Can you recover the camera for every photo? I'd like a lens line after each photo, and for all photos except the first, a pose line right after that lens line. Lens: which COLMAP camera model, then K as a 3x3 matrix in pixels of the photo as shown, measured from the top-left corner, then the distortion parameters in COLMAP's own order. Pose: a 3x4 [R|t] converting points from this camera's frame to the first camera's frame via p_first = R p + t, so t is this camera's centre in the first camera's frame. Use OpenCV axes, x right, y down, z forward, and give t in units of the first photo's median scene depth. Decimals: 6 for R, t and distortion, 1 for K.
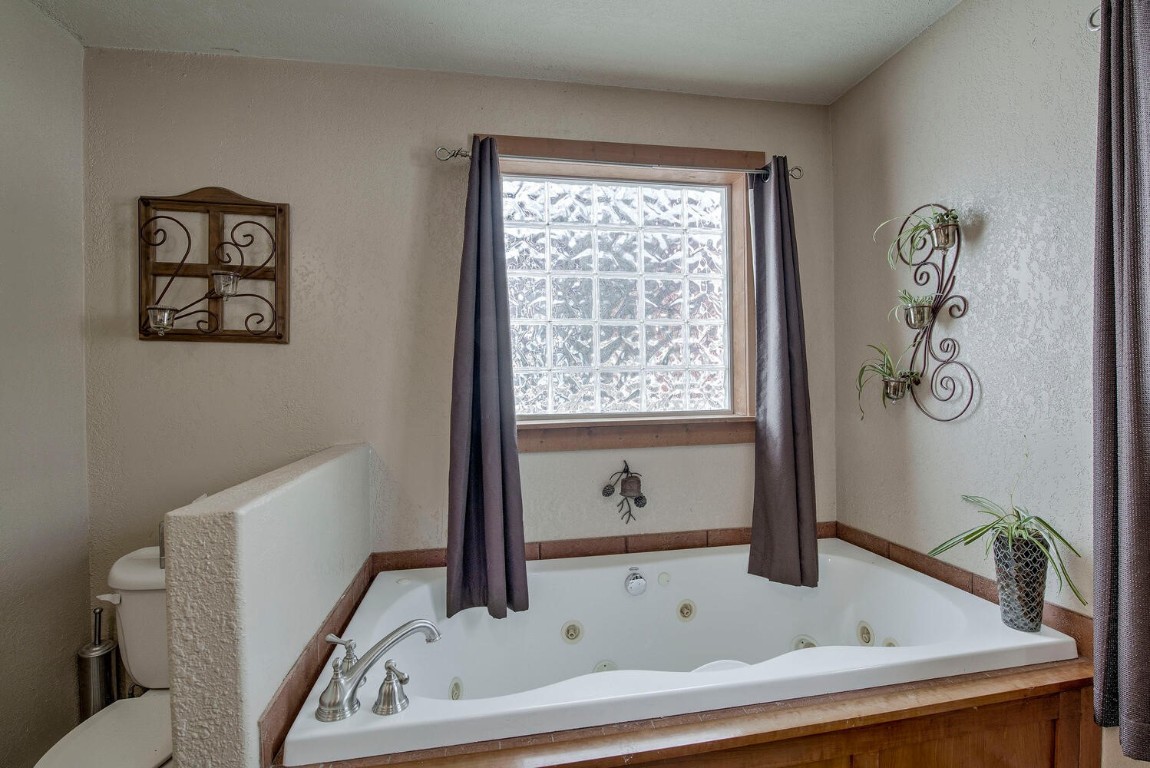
lens RADIAL K [[550.1, 0, 575.0], [0, 550.1, 384.0], [0, 0, 1]] dist [-0.004994, -0.005302]
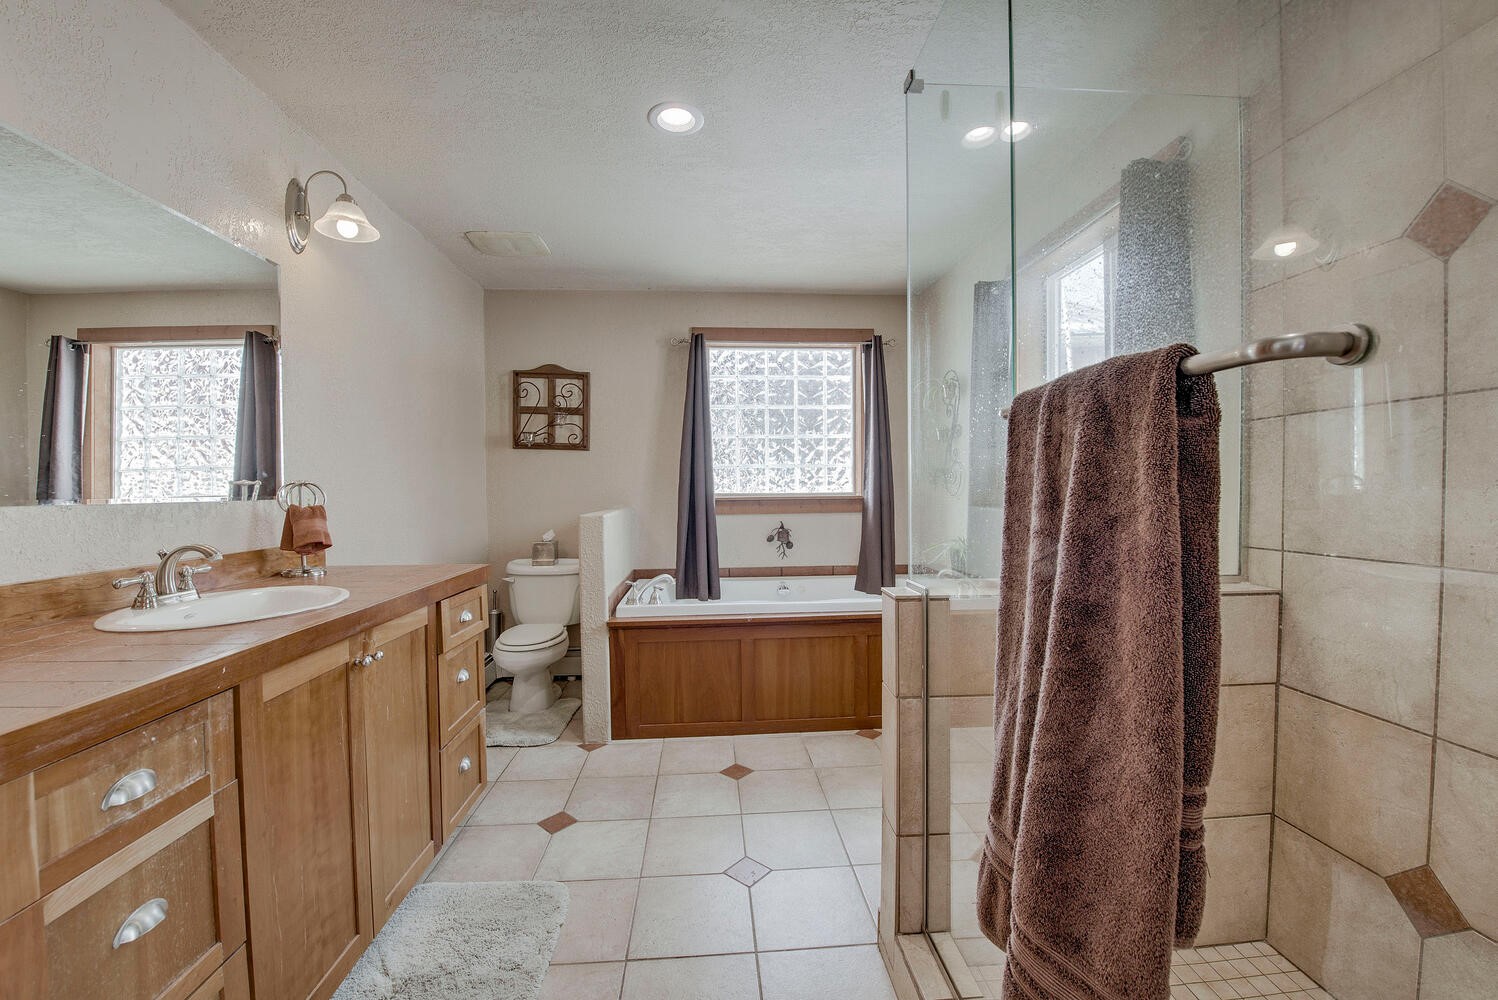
lens RADIAL K [[716.5, 0, 749.0], [0, 716.5, 500.0], [0, 0, 1]] dist [-0.004994, -0.005302]
pose [[0.995189, 0.007811, -0.097663, 0.214491], [-0.007277, 0.999957, 0.005829, 0.066982], [0.097705, -0.005090, 0.995202, -1.204525]]
